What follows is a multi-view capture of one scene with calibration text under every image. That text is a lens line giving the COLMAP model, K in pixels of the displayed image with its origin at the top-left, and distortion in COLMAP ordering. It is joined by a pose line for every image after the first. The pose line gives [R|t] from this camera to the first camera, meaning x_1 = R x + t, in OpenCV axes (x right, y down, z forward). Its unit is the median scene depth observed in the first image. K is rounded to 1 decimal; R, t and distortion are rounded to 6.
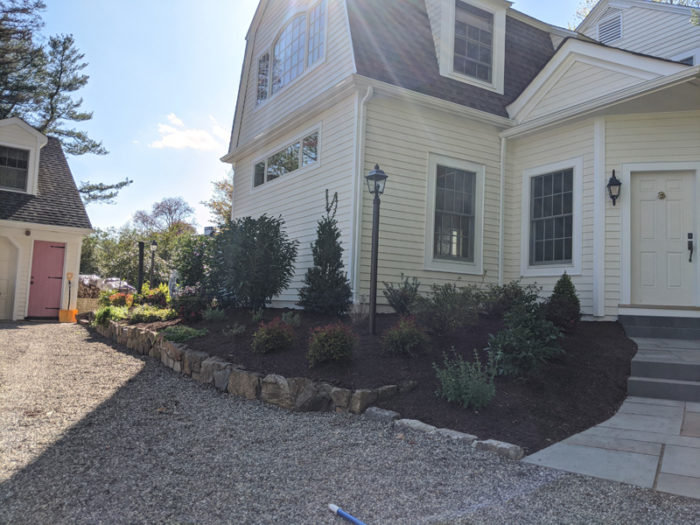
lens RADIAL K [[545.1, 0, 350.0], [0, 545.1, 262.5], [0, 0, 1]] dist [0.041339, -0.005386]
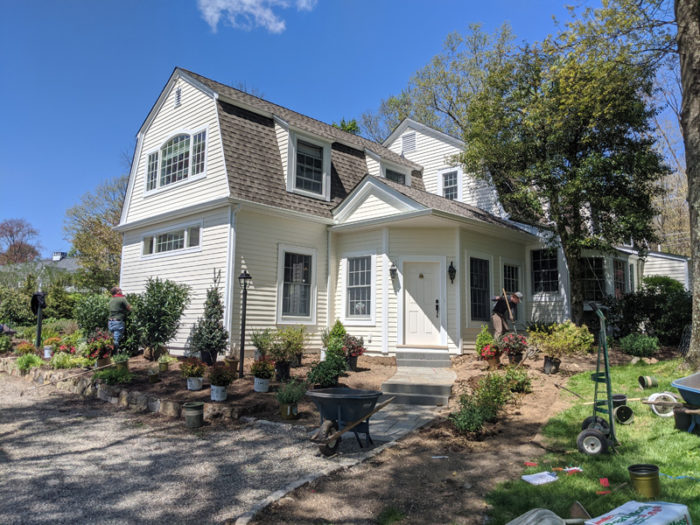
lens RADIAL K [[545.1, 0, 350.0], [0, 545.1, 262.5], [0, 0, 1]] dist [0.041339, -0.005386]
pose [[0.966490, 0.012168, 0.256414, -0.046713], [-0.004363, 0.999510, -0.030984, -0.103372], [-0.256665, 0.028827, 0.966070, -0.462225]]
